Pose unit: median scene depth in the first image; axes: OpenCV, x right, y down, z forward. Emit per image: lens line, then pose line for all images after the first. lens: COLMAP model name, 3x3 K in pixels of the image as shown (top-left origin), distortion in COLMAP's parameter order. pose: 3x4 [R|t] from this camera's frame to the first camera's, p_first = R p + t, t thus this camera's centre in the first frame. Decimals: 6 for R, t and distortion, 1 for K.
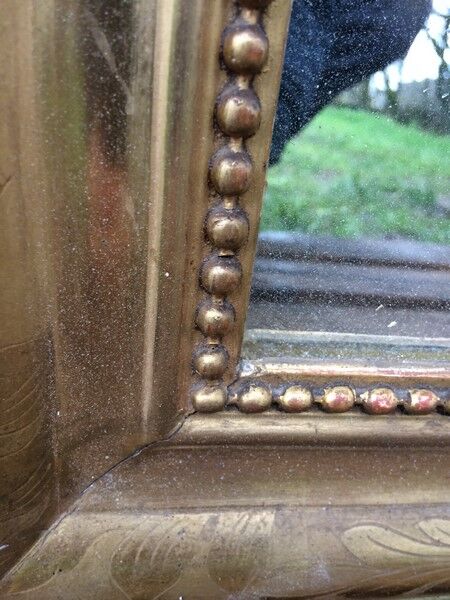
lens RADIAL K [[508.4, 0, 225.0], [0, 508.4, 300.0], [0, 0, 1]] dist [0.127967, -0.203188]
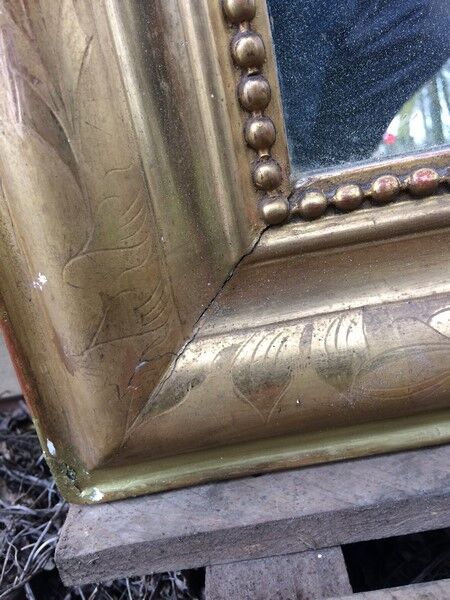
lens RADIAL K [[508.4, 0, 225.0], [0, 508.4, 300.0], [0, 0, 1]] dist [0.127967, -0.203188]
pose [[0.950562, -0.246683, -0.188625, 0.033114], [0.208183, 0.956930, -0.202346, 0.600535], [0.230417, 0.153074, 0.960977, -0.172550]]
